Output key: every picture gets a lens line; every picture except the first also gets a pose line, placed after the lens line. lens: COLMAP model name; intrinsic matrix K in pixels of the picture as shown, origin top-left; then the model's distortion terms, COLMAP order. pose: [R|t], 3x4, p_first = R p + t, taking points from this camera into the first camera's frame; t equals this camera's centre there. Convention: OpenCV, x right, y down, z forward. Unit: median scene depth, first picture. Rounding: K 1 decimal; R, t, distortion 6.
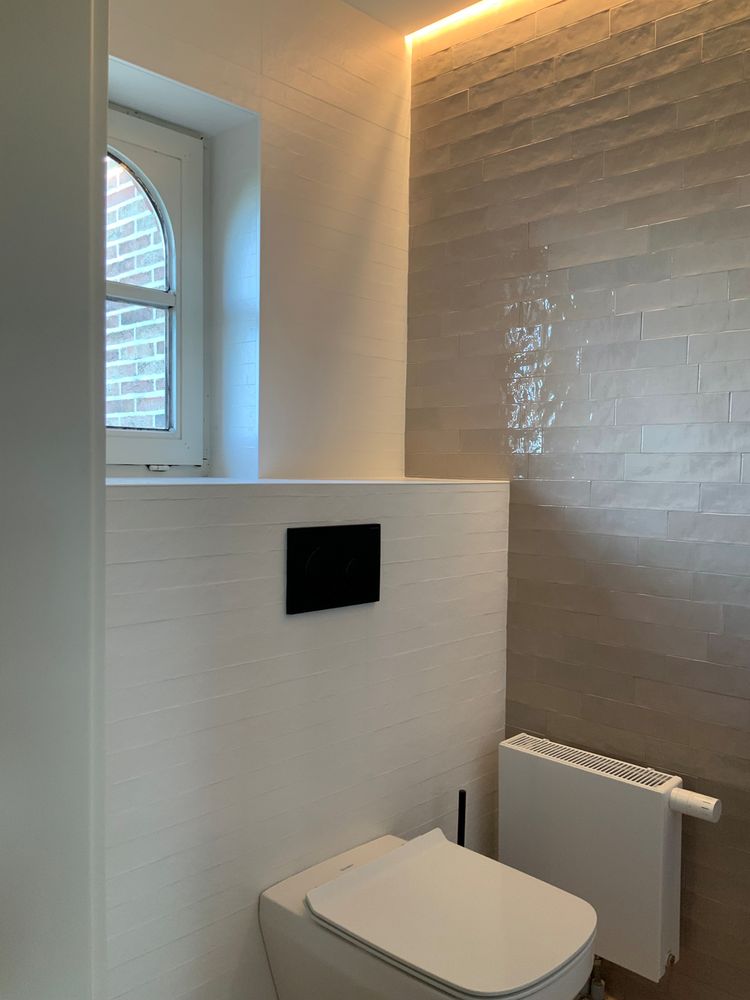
lens RADIAL K [[829.8, 0, 375.7], [0, 829.8, 498.6], [0, 0, 1]] dist [0.068759, -0.134855]
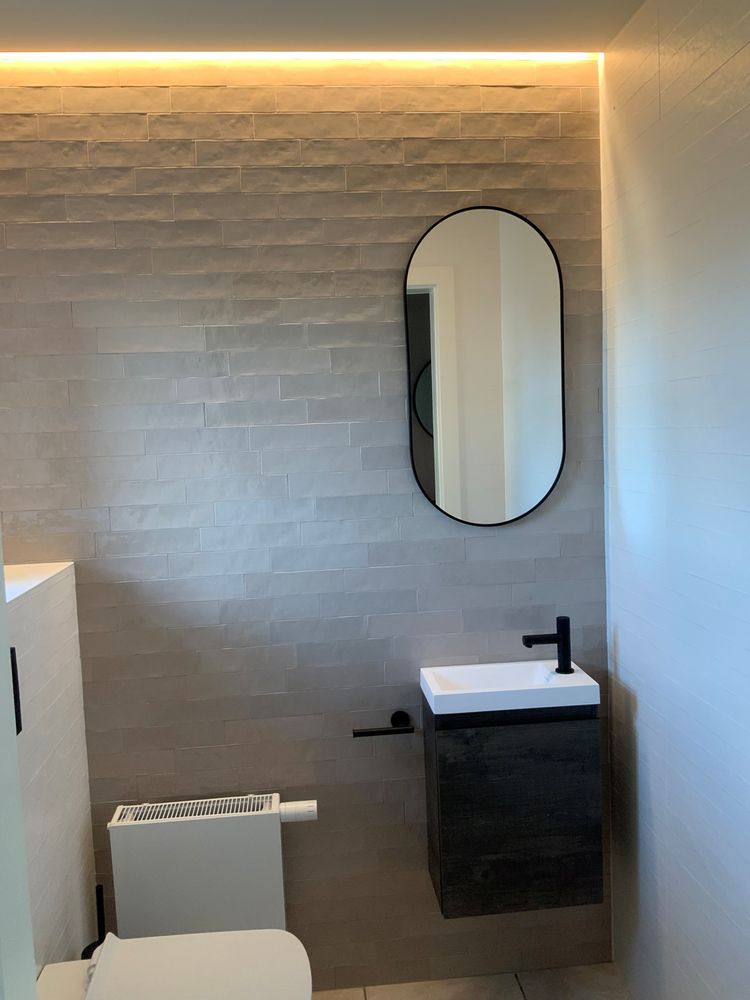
lens RADIAL K [[829.8, 0, 367.4], [0, 829.8, 499.7], [0, 0, 1]] dist [0.068759, -0.134855]
pose [[0.649363, -0.105822, 0.753080, -0.385087], [0.079348, 0.994294, 0.071298, -0.151747], [-0.756328, 0.013457, 0.654054, 0.101360]]
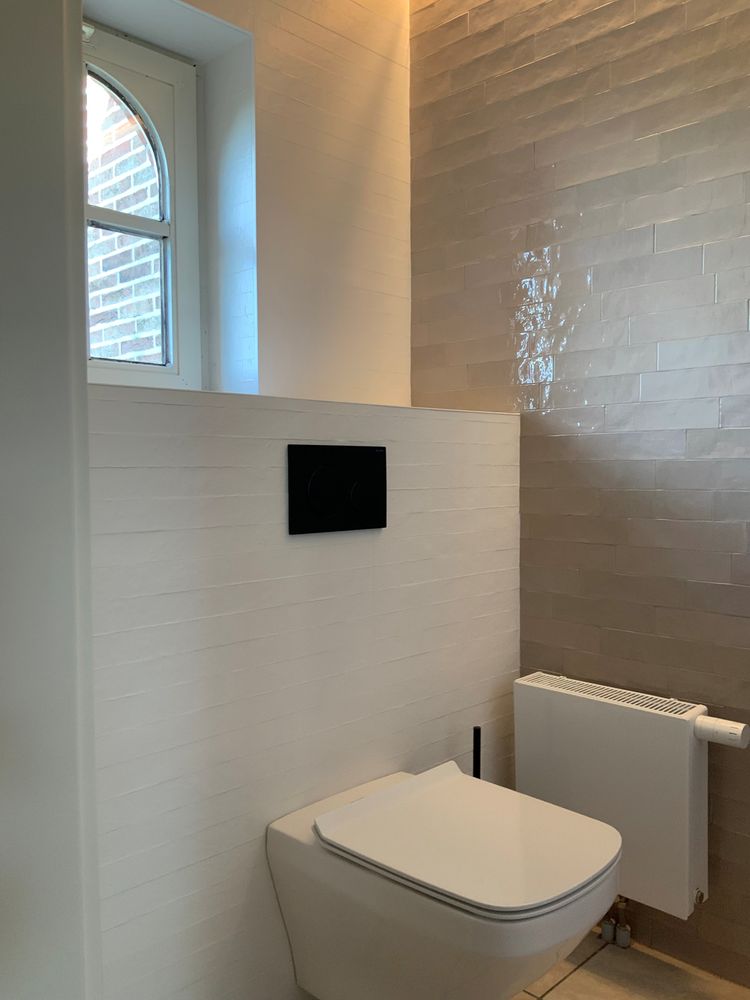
lens RADIAL K [[829.8, 0, 375.0], [0, 829.8, 499.7], [0, 0, 1]] dist [0.068759, -0.134855]
pose [[0.999708, -0.020454, -0.012901, 0.004125], [0.020424, 0.999789, -0.002407, 0.086099], [0.012948, 0.002143, 0.999914, 0.036311]]
